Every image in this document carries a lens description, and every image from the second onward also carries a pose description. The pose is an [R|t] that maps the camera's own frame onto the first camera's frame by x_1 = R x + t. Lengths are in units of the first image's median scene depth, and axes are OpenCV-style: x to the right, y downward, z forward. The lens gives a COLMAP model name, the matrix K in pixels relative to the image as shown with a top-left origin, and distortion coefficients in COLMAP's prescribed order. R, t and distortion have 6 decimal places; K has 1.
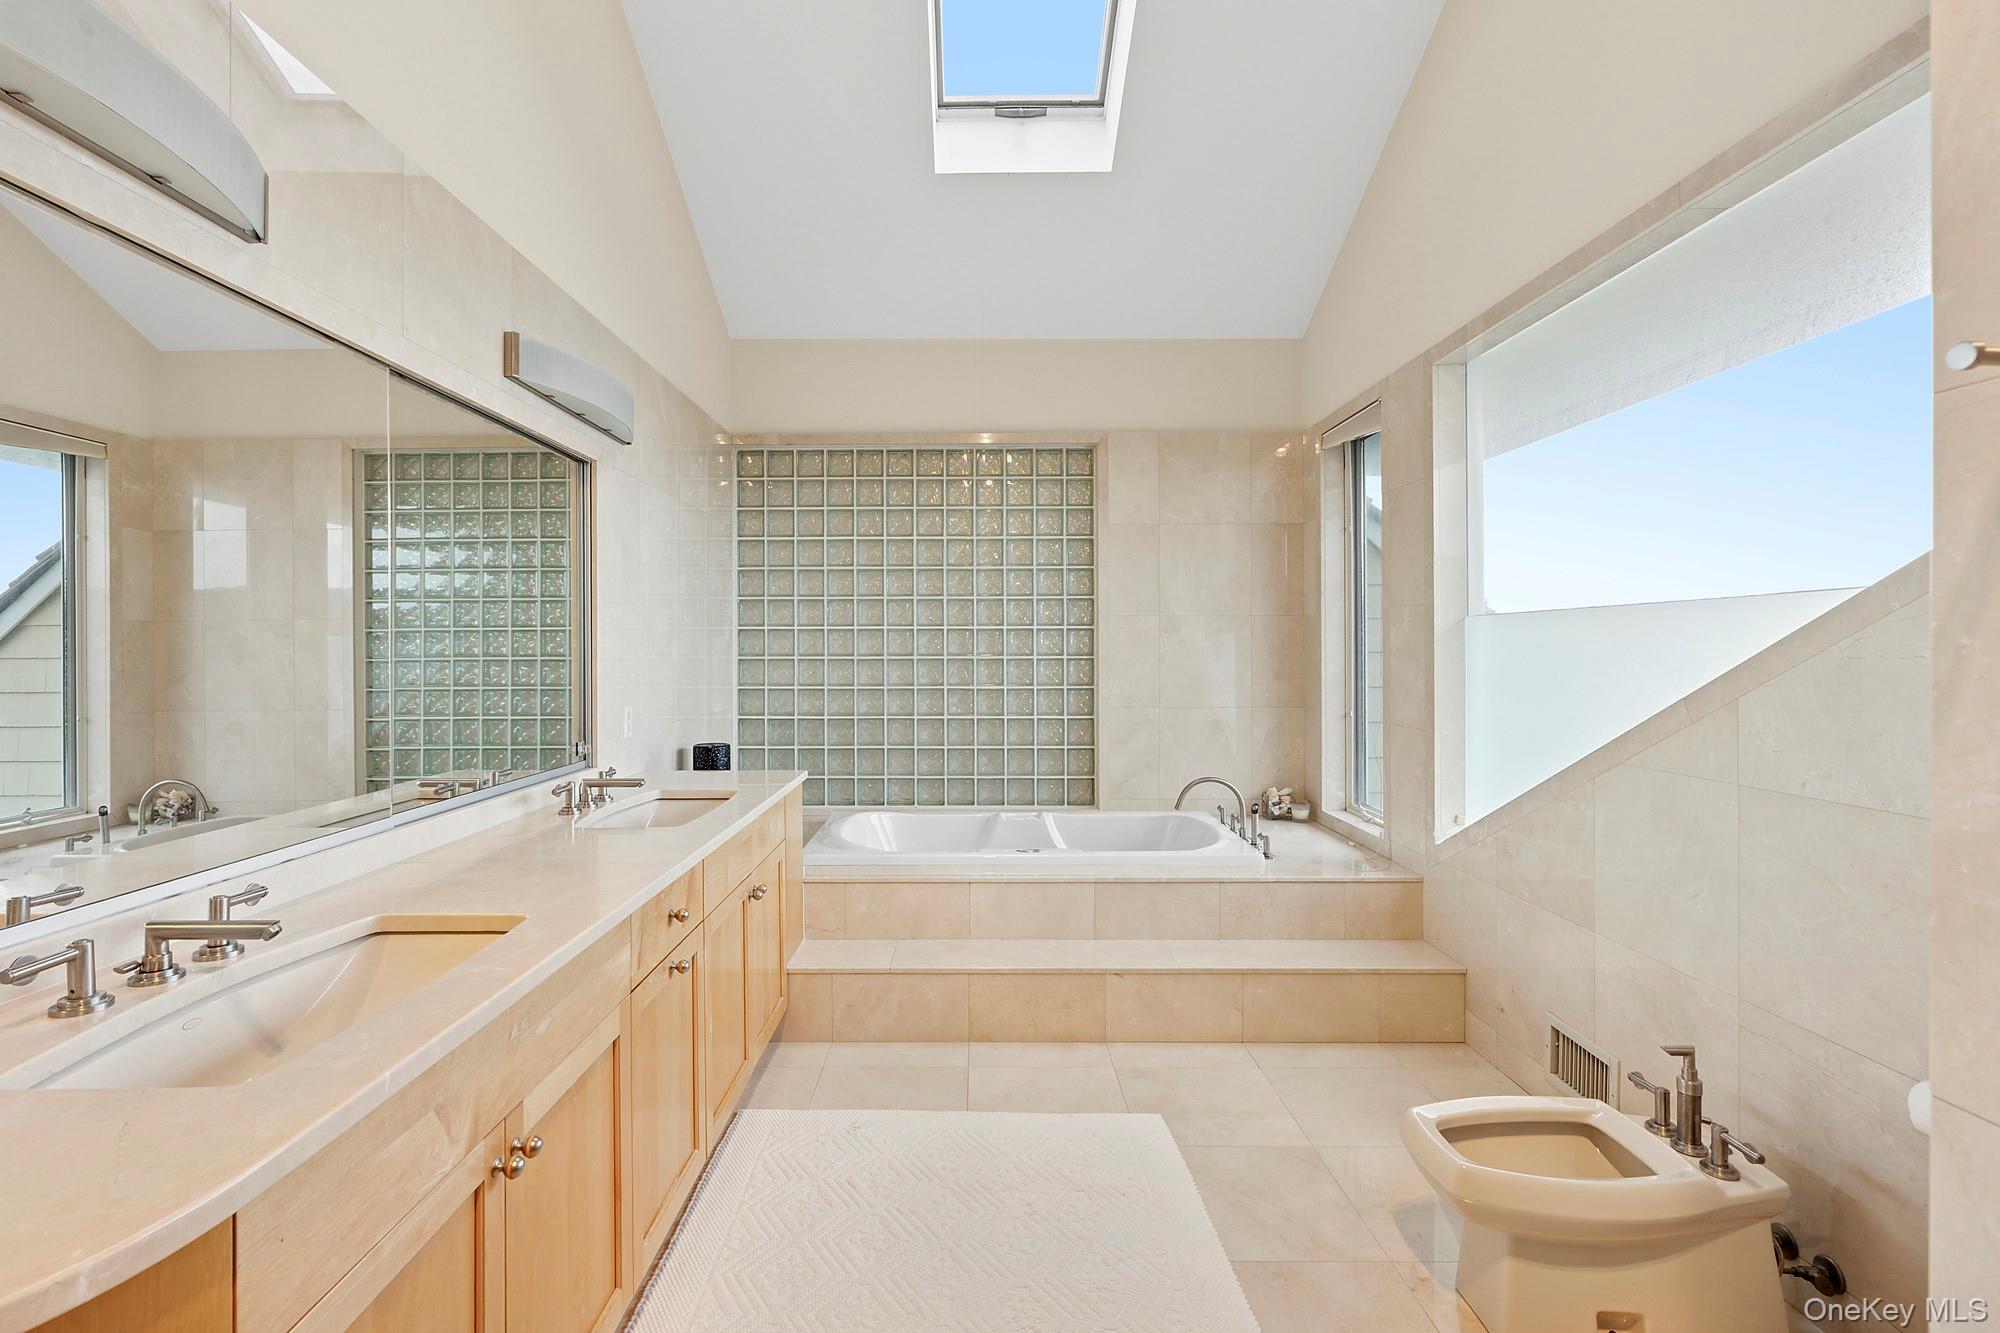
lens RADIAL K [[931.4, 0, 997.6], [0, 931.4, 659.3], [0, 0, 1]] dist [0.000028, -0.000021]
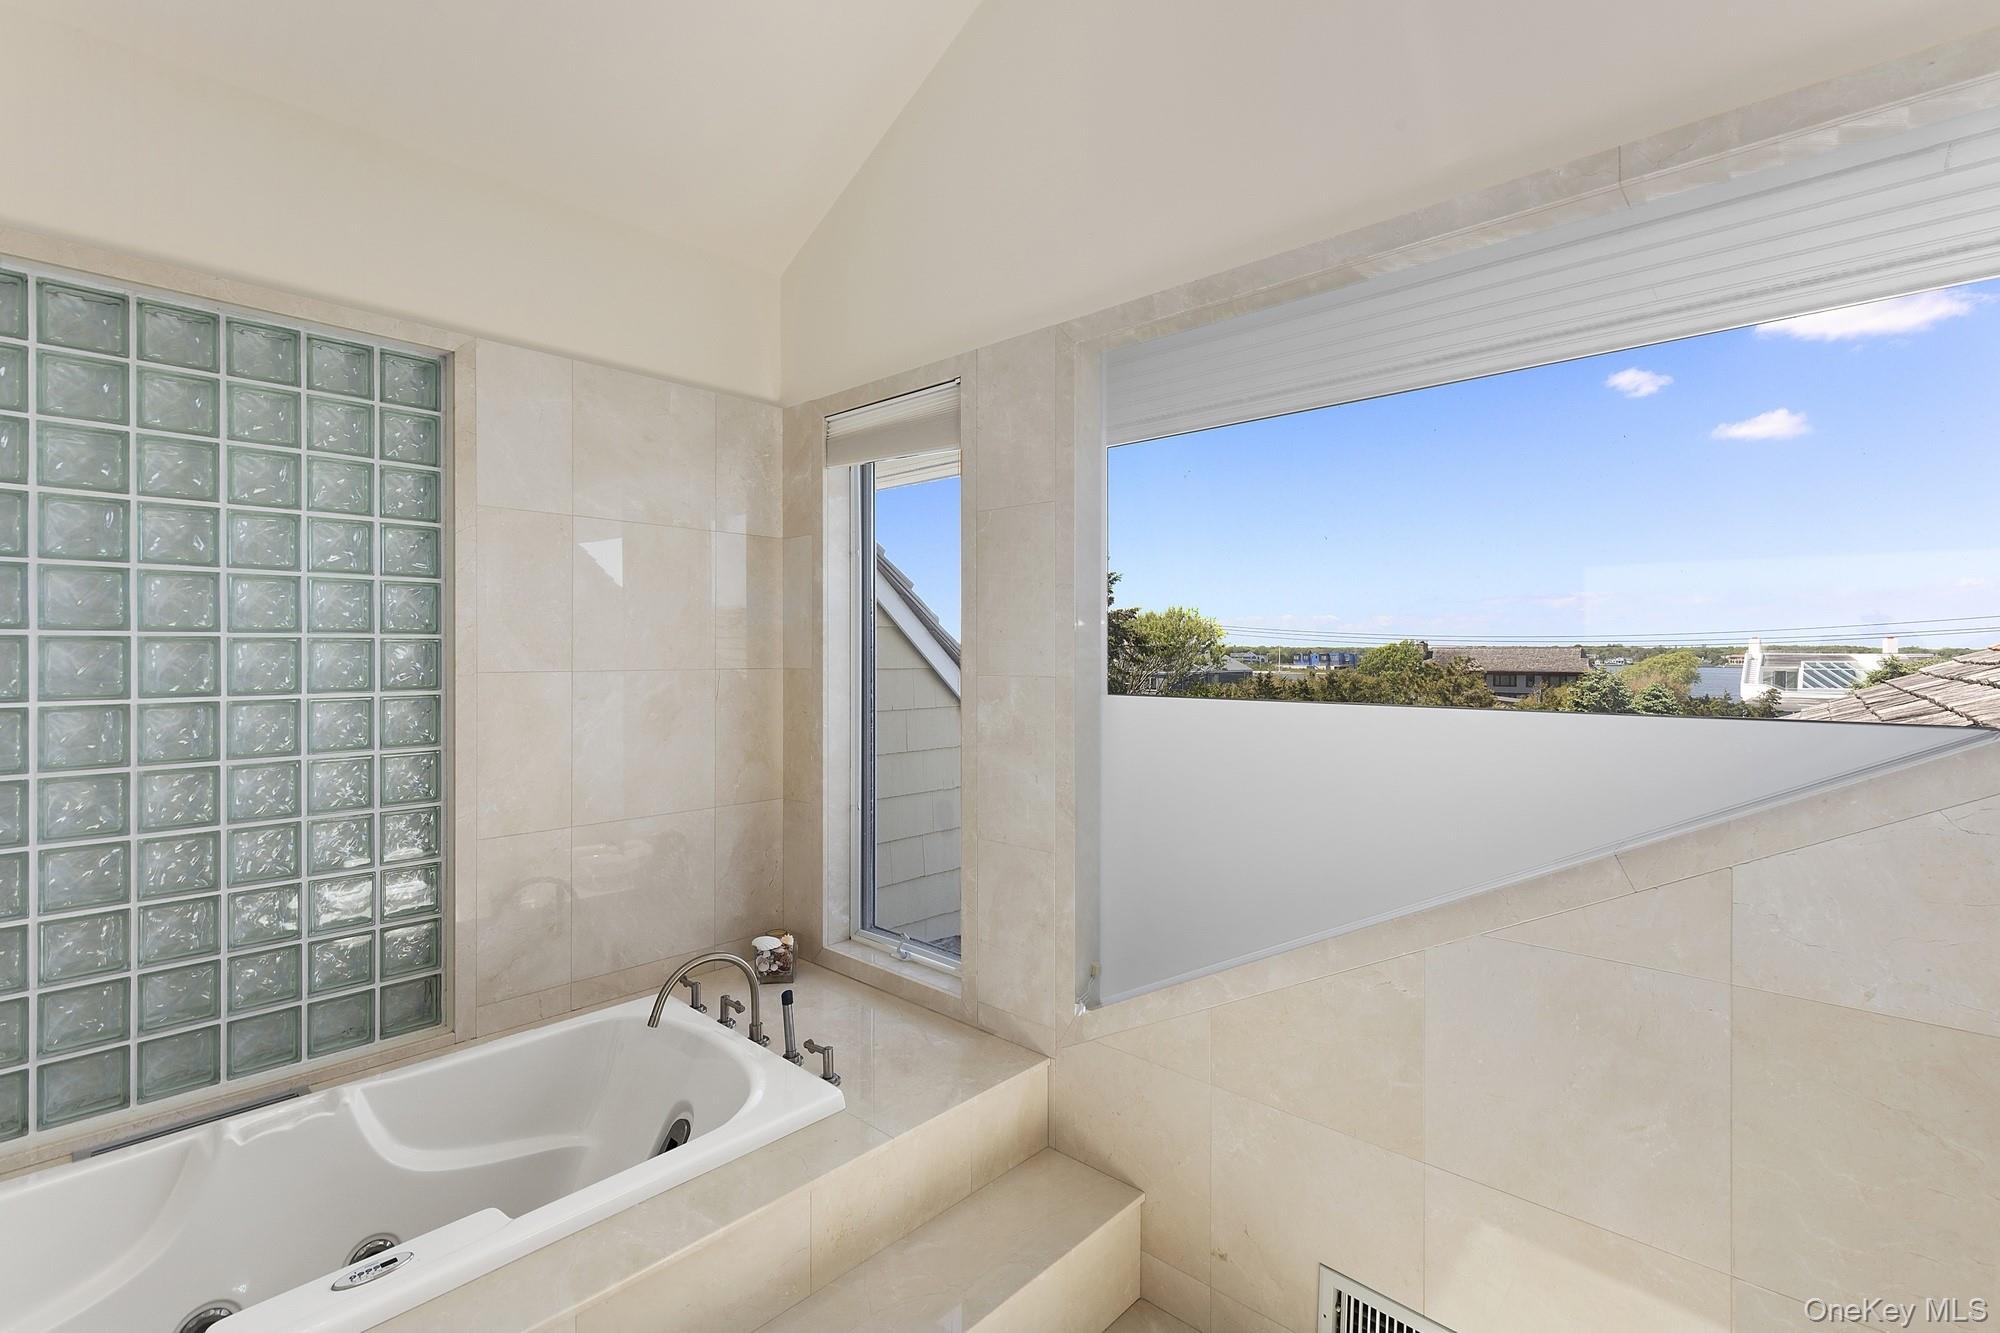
lens RADIAL K [[902.7, 0, 995.7], [0, 902.7, 656.3], [0, 0, 1]] dist [0.012122, 0.000088]
pose [[0.691061, 0.004408, 0.722783, -0.059160], [-0.000423, 0.999984, -0.005694, -0.056309], [-0.722796, 0.003629, 0.691052, 0.438207]]
